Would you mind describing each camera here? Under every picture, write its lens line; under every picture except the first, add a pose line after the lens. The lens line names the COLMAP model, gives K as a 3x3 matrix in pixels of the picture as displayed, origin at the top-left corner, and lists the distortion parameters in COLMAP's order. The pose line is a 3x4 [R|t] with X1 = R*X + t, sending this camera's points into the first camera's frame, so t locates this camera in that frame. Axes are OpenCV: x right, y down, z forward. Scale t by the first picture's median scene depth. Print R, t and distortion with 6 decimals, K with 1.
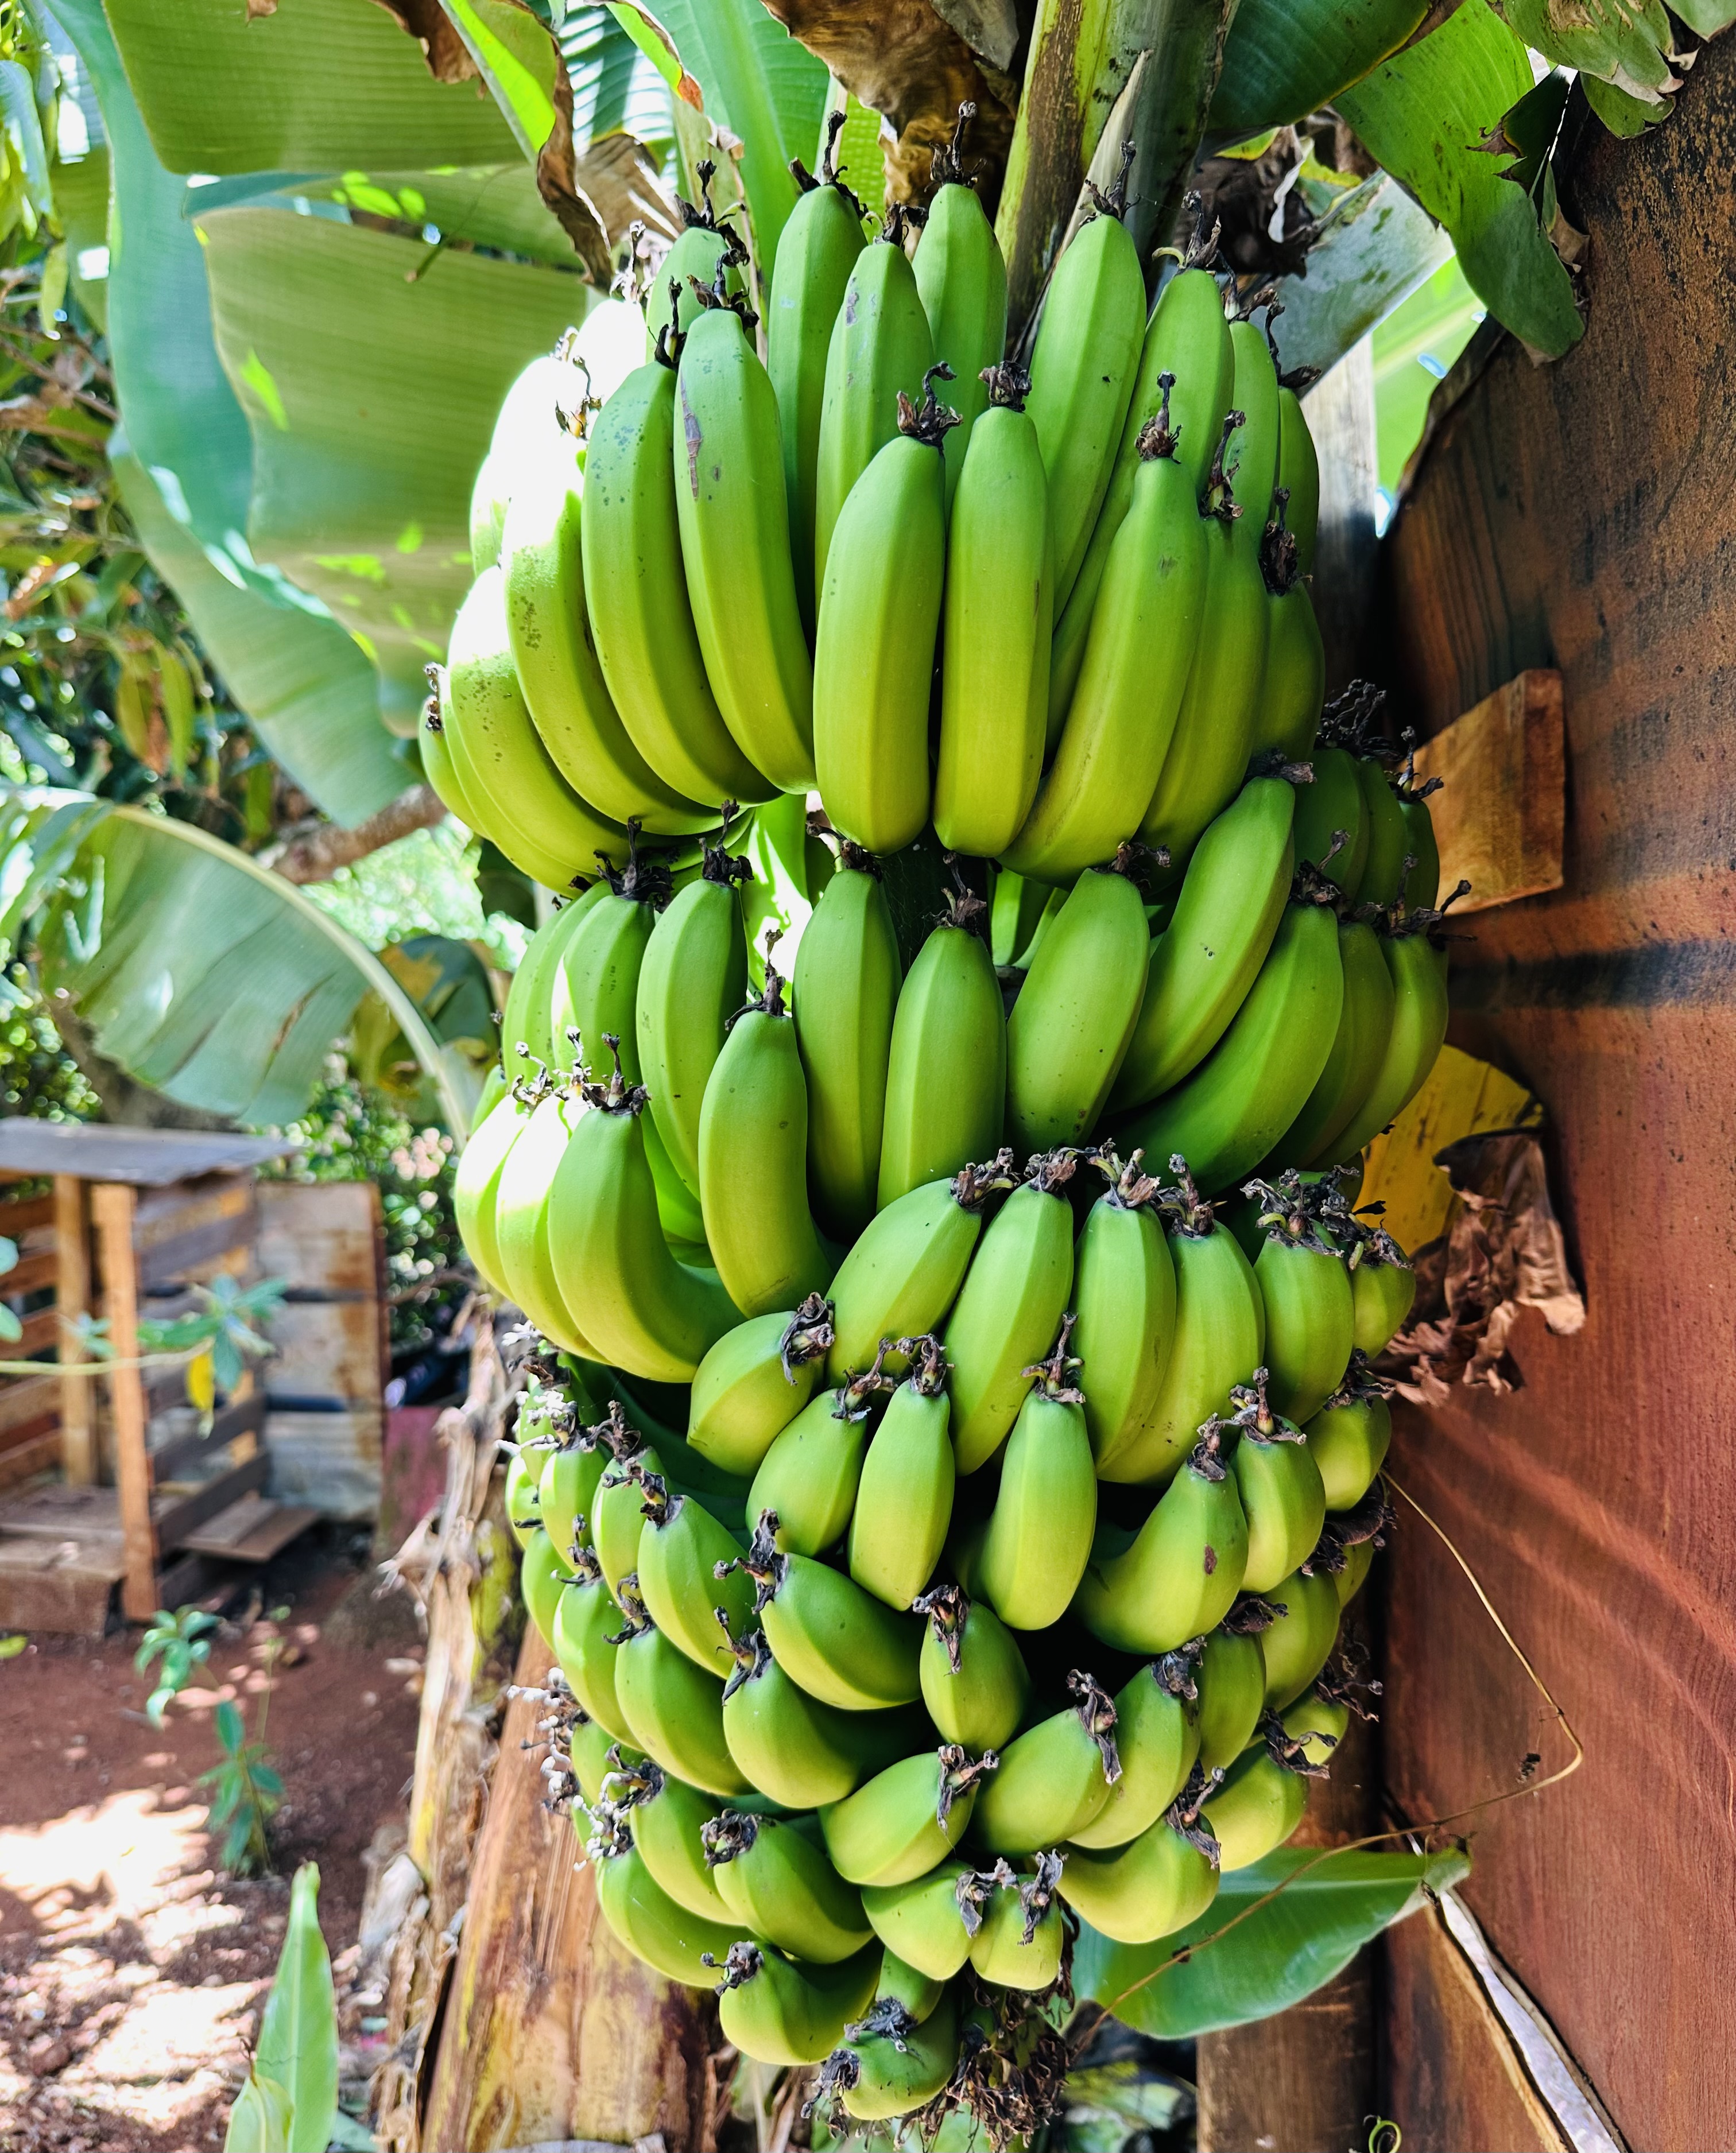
lens RADIAL K [[1636.2, 0, 867.5], [0, 1636.2, 1076.0], [0, 0, 1]] dist [-0.013443, -0.008286]
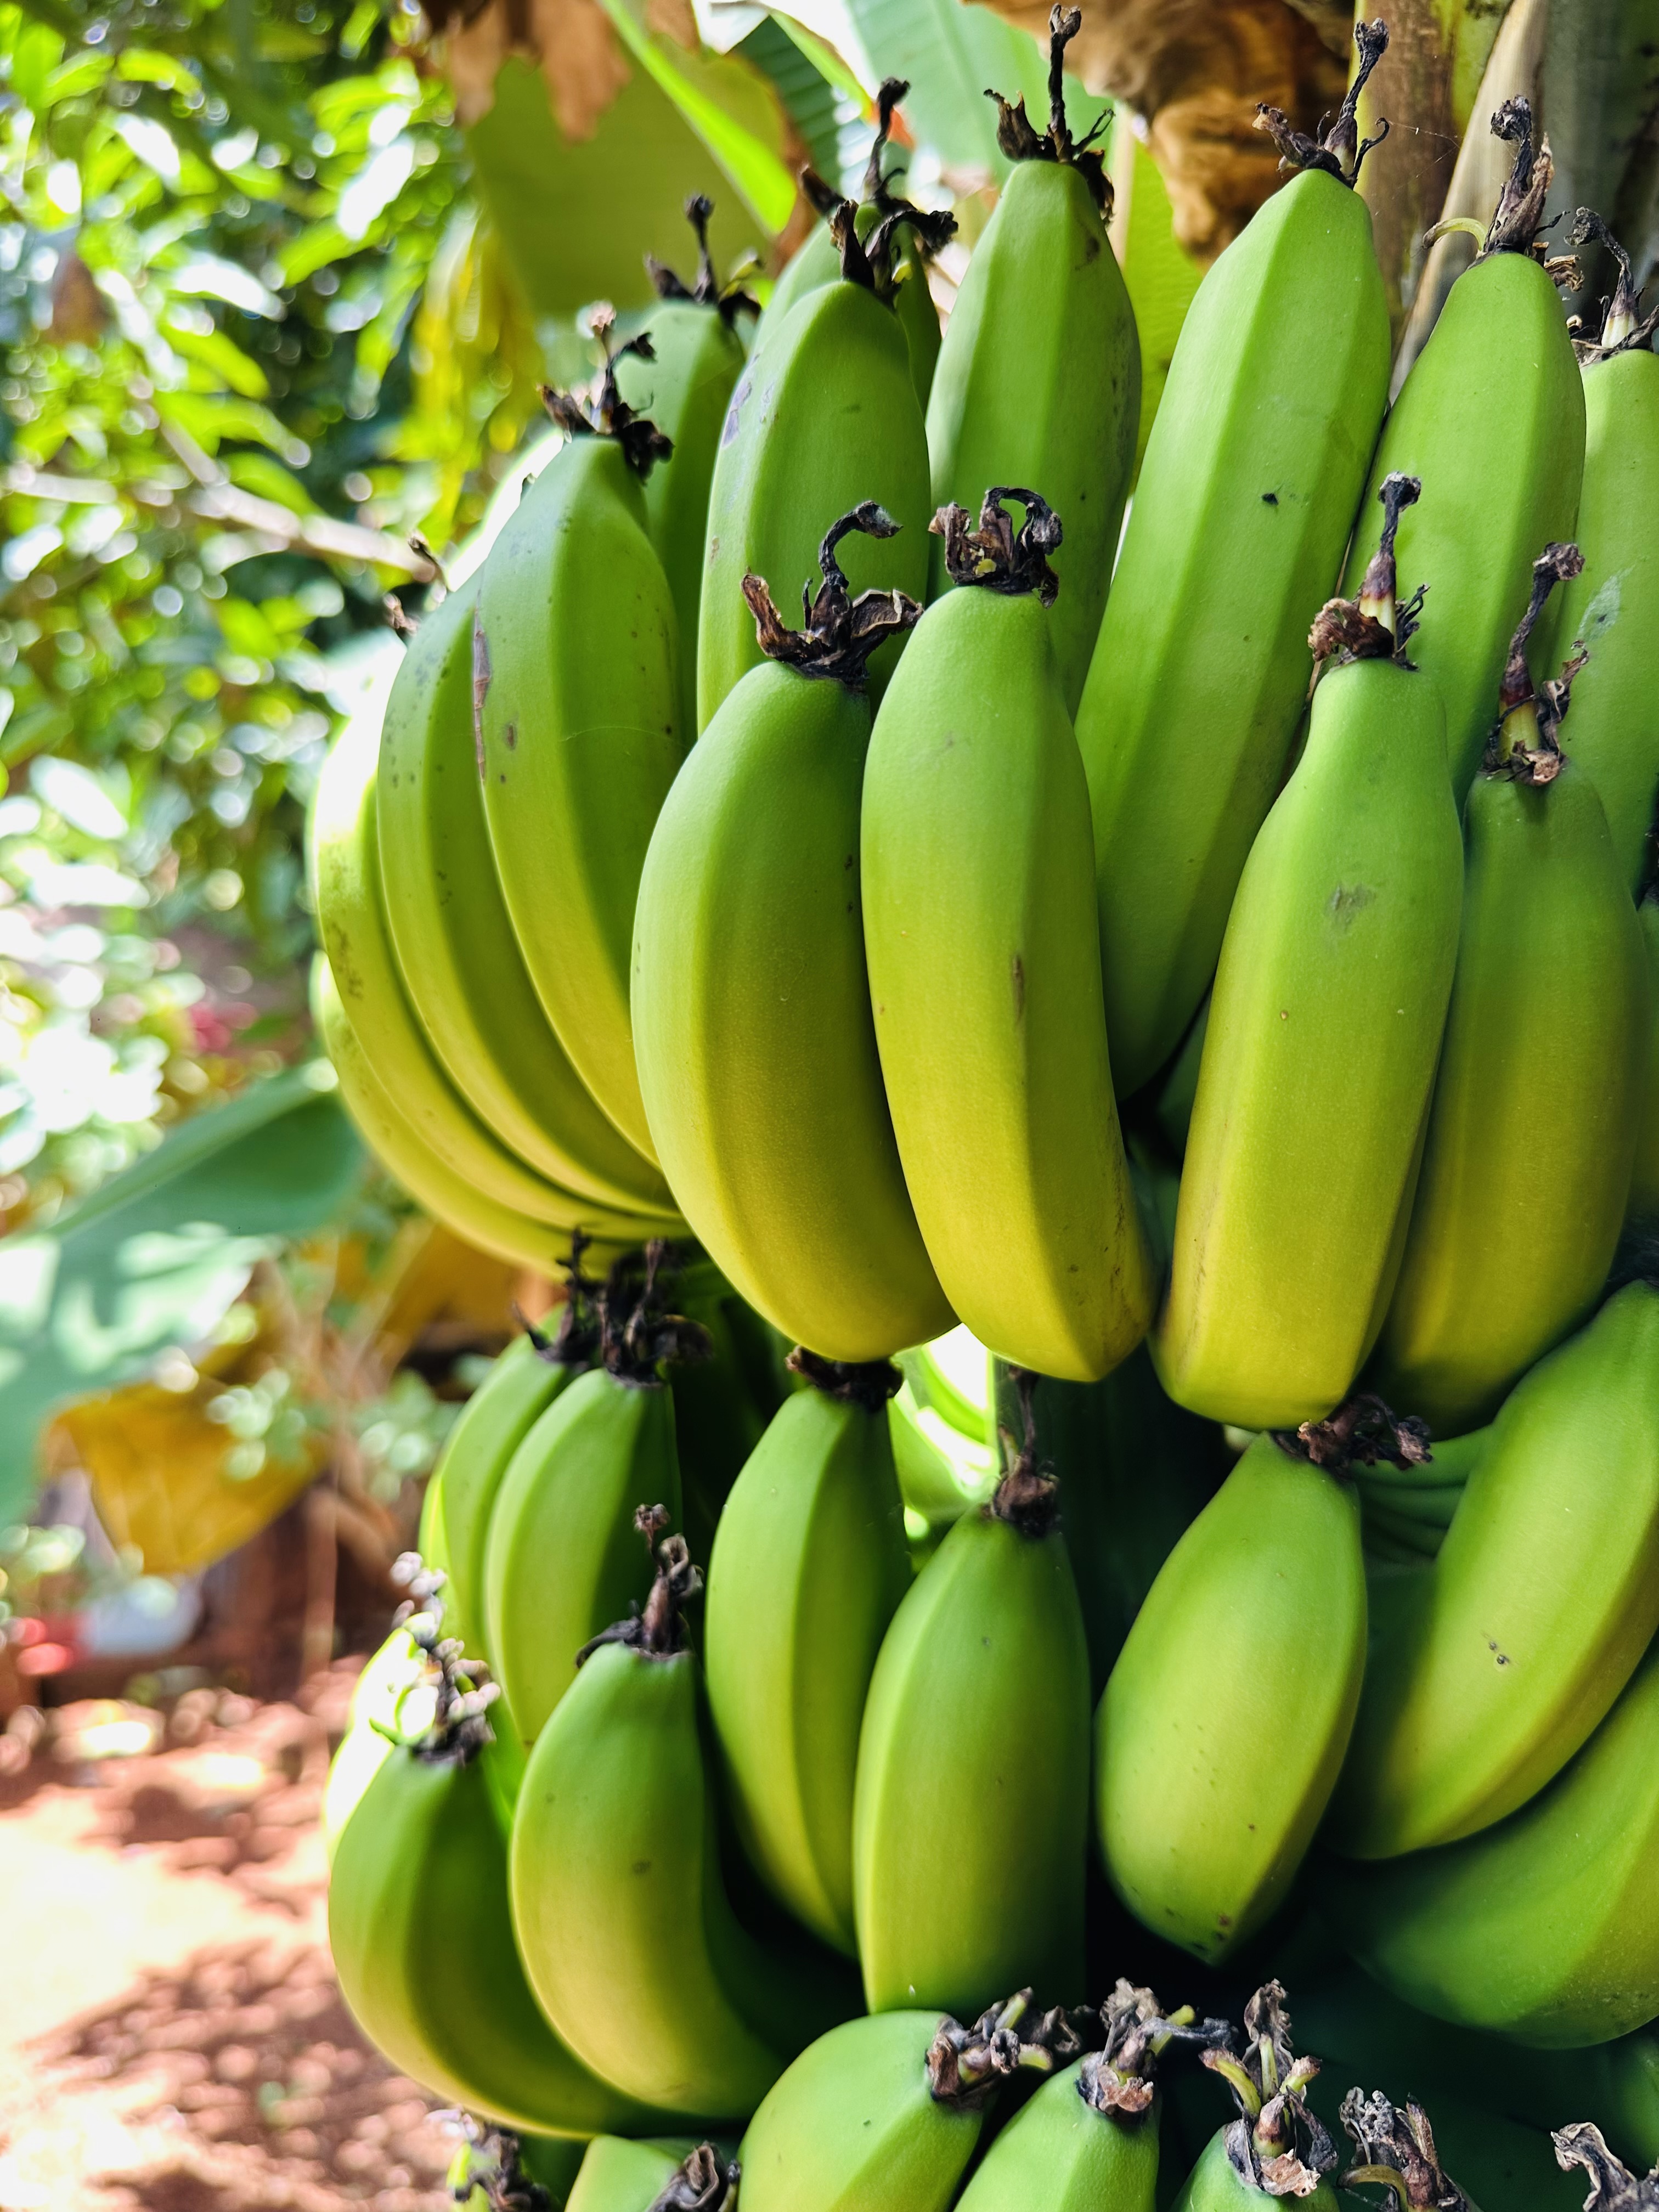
lens RADIAL K [[1648.4, 0, 828.7], [0, 1648.4, 1108.5], [0, 0, 1]] dist [-0.011831, -0.018511]
pose [[0.929821, 0.044503, -0.365312, 0.198649], [-0.060257, 0.997675, -0.031833, -0.212387], [0.363046, 0.051611, 0.930341, 0.482709]]
